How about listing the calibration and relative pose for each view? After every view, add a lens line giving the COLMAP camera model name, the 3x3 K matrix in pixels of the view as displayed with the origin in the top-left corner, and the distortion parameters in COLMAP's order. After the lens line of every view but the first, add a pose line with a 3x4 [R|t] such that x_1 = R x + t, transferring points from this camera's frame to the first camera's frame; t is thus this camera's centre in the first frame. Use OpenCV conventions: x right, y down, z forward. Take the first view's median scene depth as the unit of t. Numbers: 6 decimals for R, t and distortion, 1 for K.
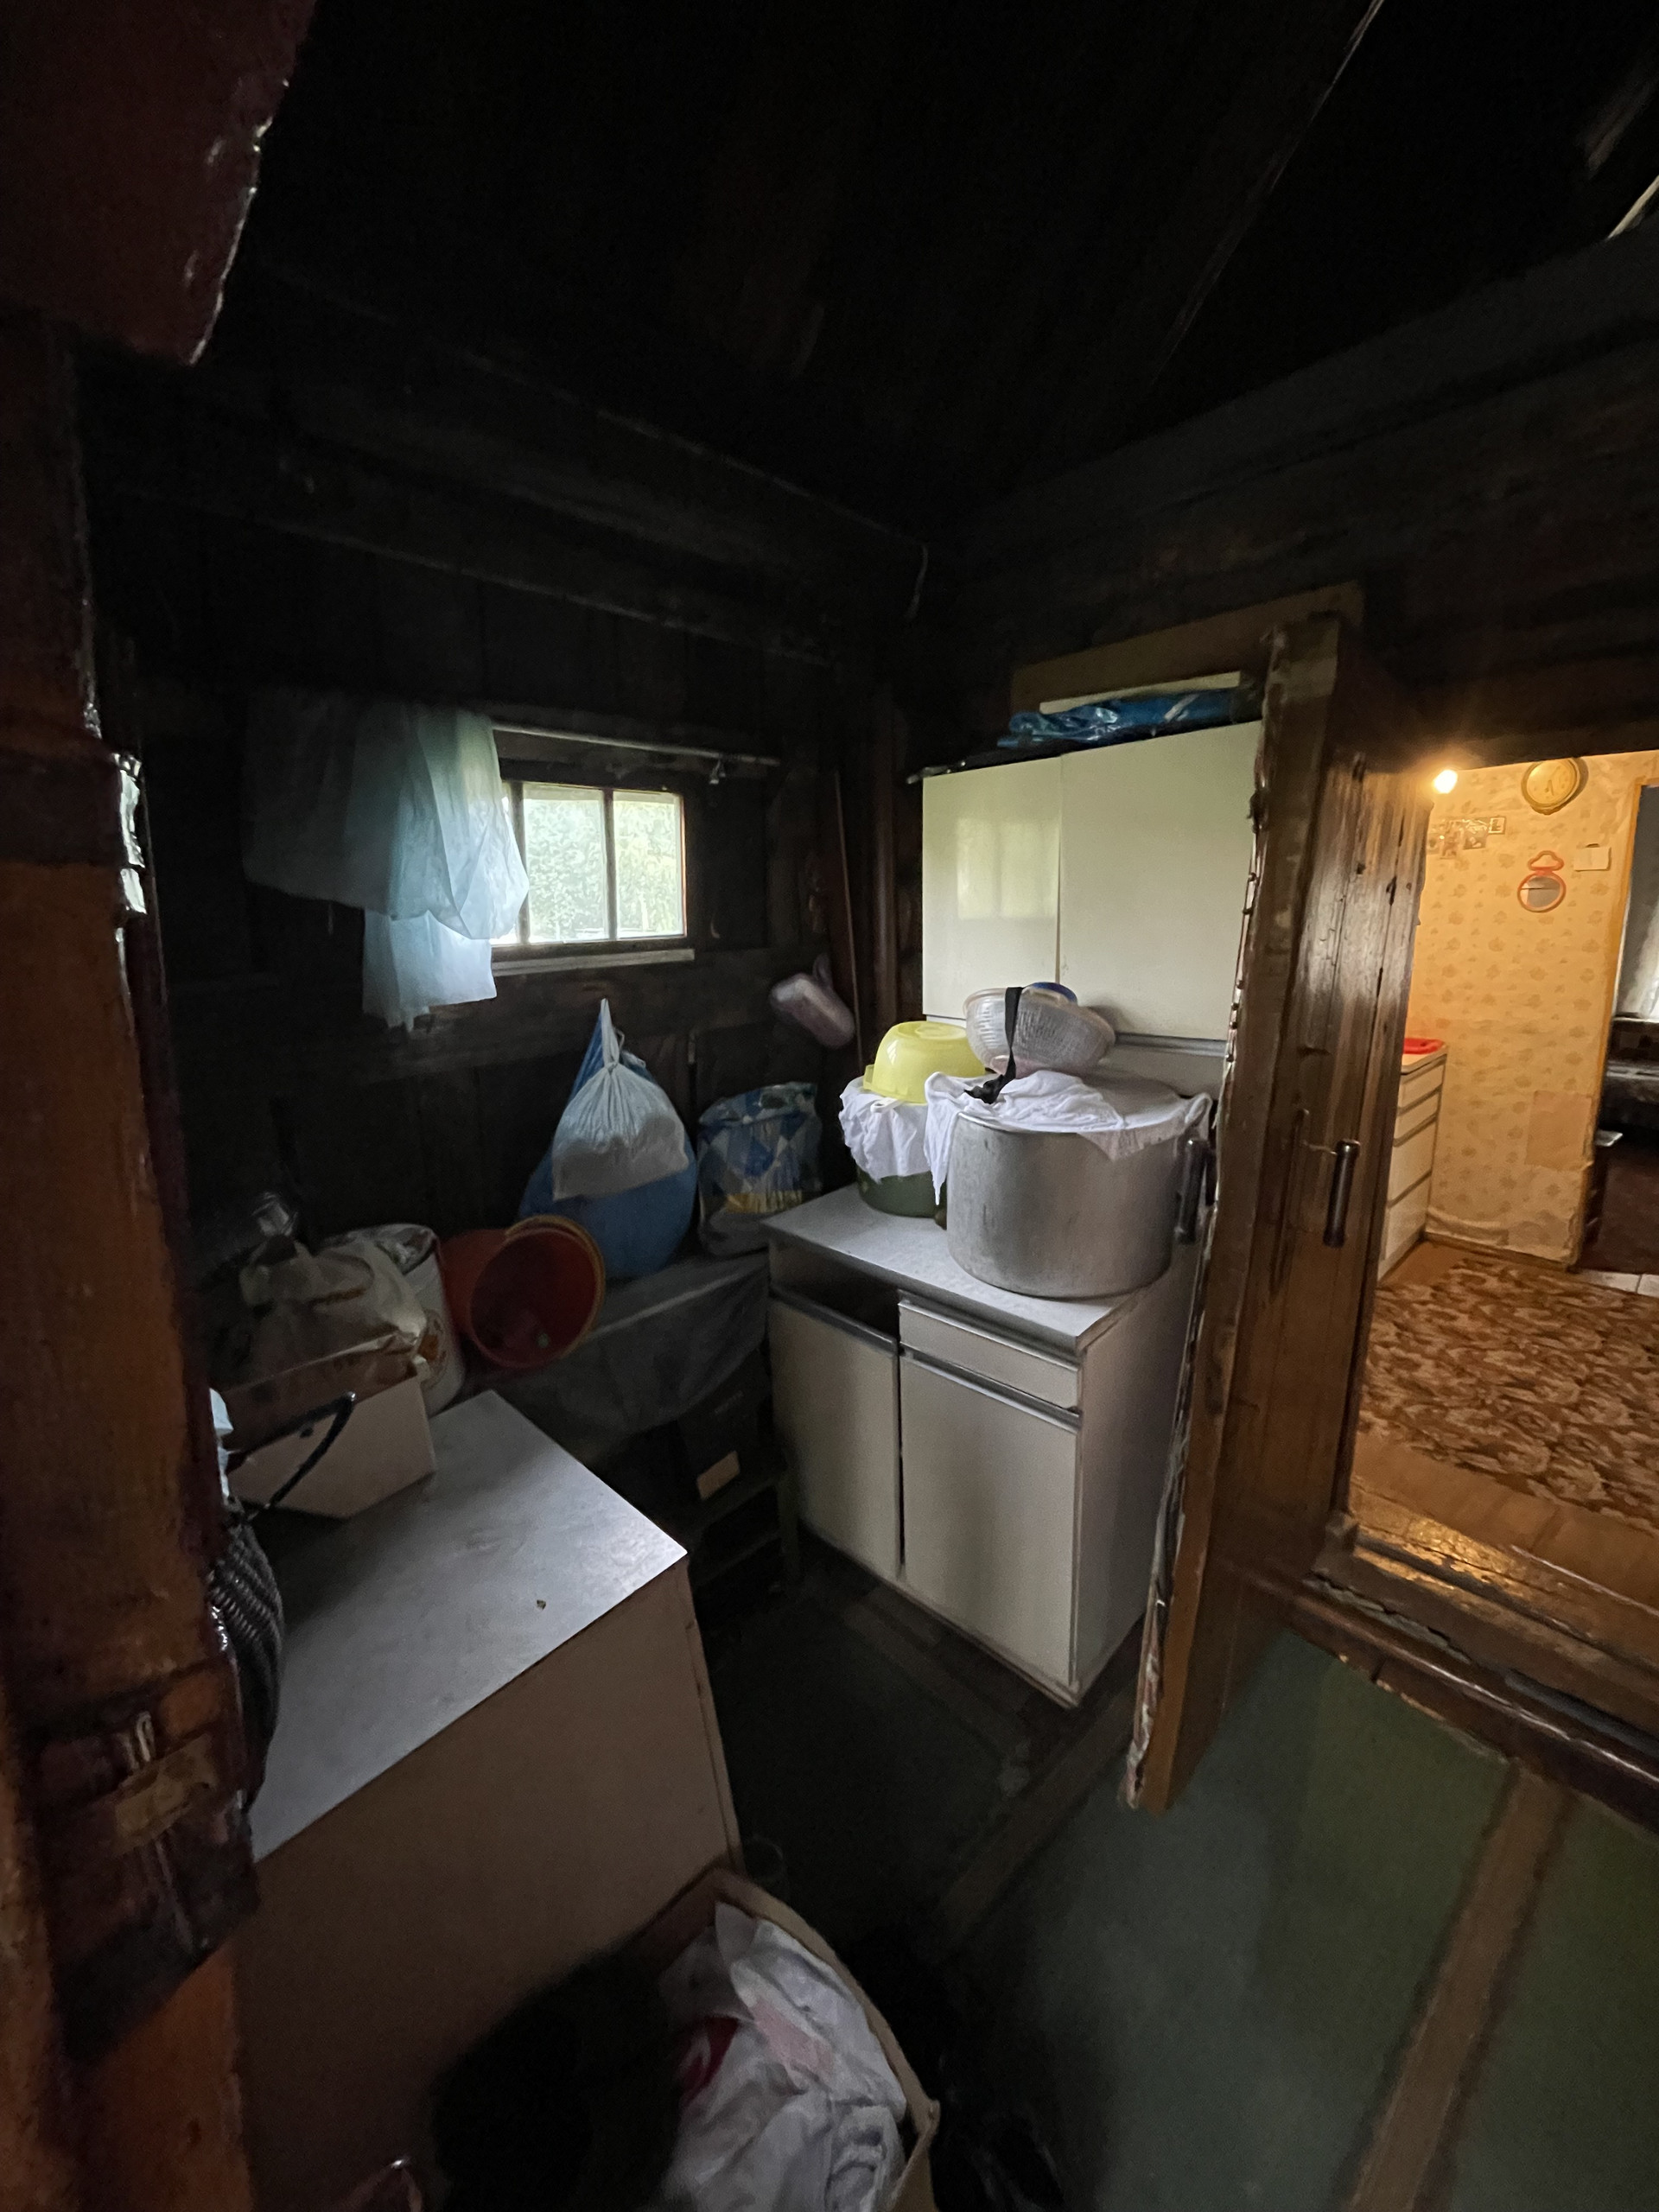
lens RADIAL K [[891.4, 0, 836.3], [0, 891.4, 1096.5], [0, 0, 1]] dist [-0.003164, -0.000214]
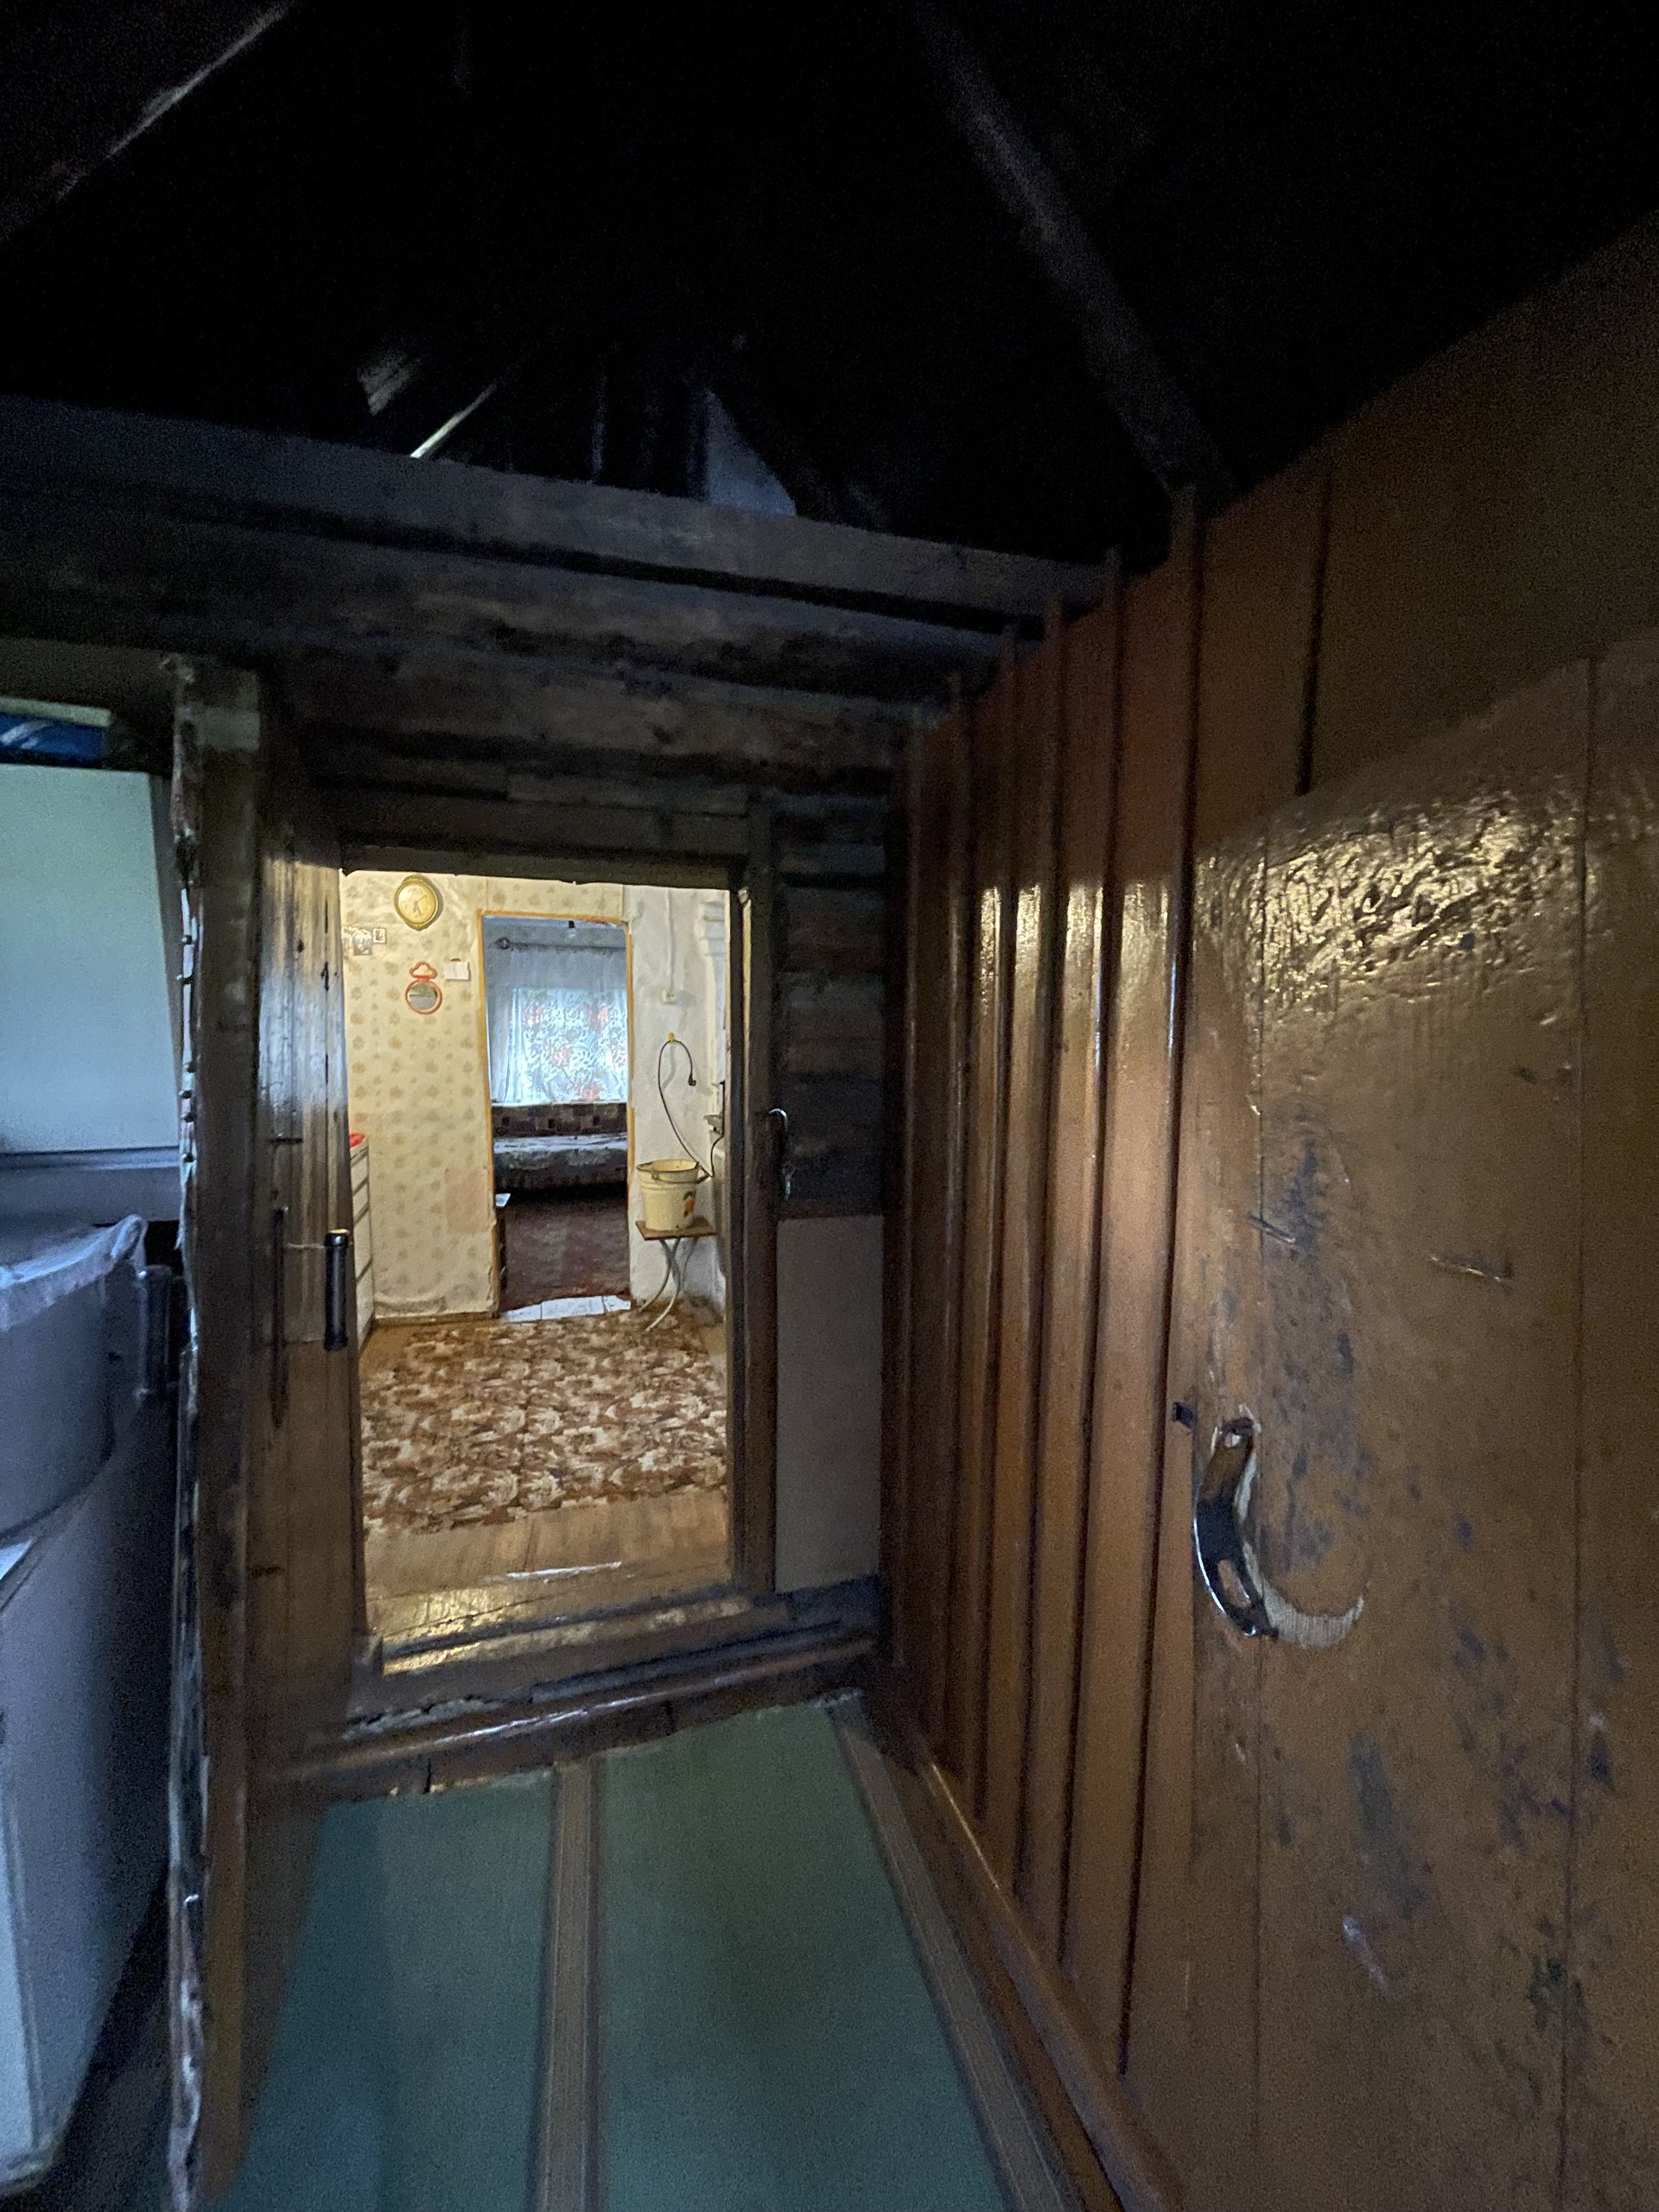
lens RADIAL K [[891.8, 0, 837.9], [0, 891.8, 1096.7], [0, 0, 1]] dist [-0.004123, 0.000375]
pose [[0.442962, -0.059888, 0.894538, -0.007715], [0.166167, 0.985963, -0.016274, 0.005393], [-0.881007, 0.155852, 0.446695, 0.041153]]
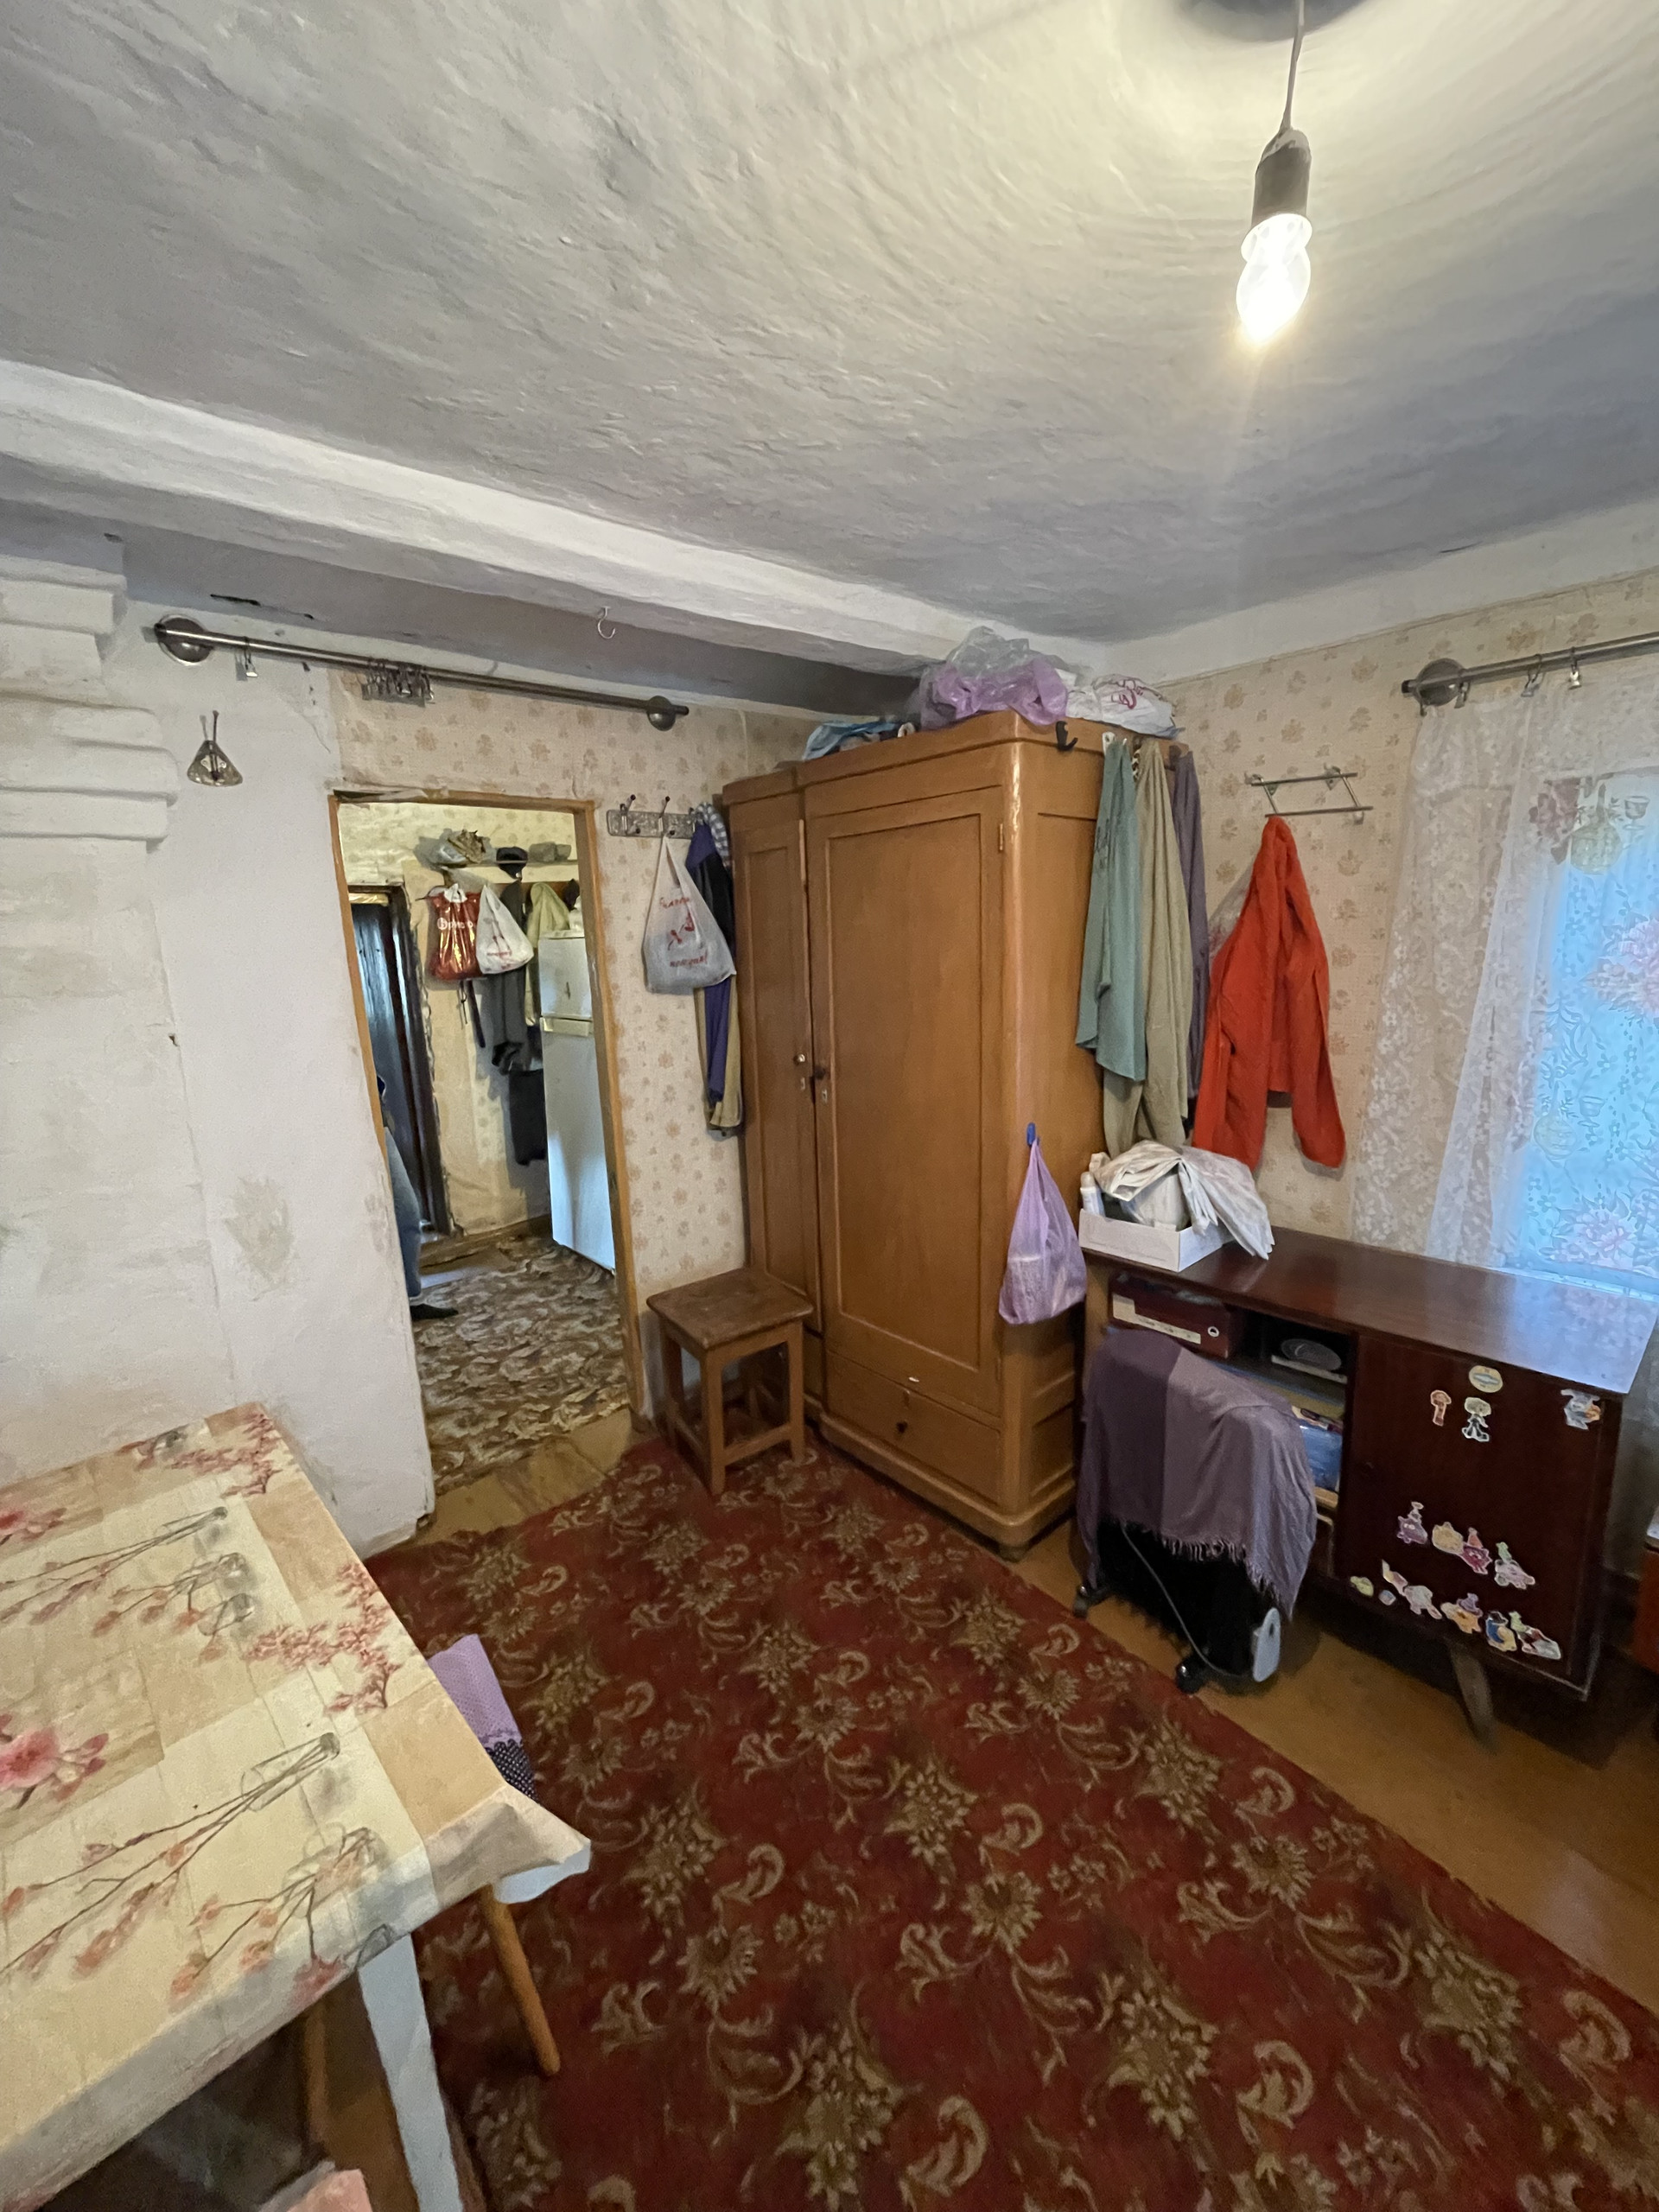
lens RADIAL K [[891.4, 0, 836.3], [0, 891.4, 1096.5], [0, 0, 1]] dist [-0.003164, -0.000214]
pose [[-0.035955, 0.204819, -0.978139, 1.855802], [-0.159818, 0.964997, 0.207942, -0.332202], [0.986491, 0.163801, -0.001963, 1.367559]]
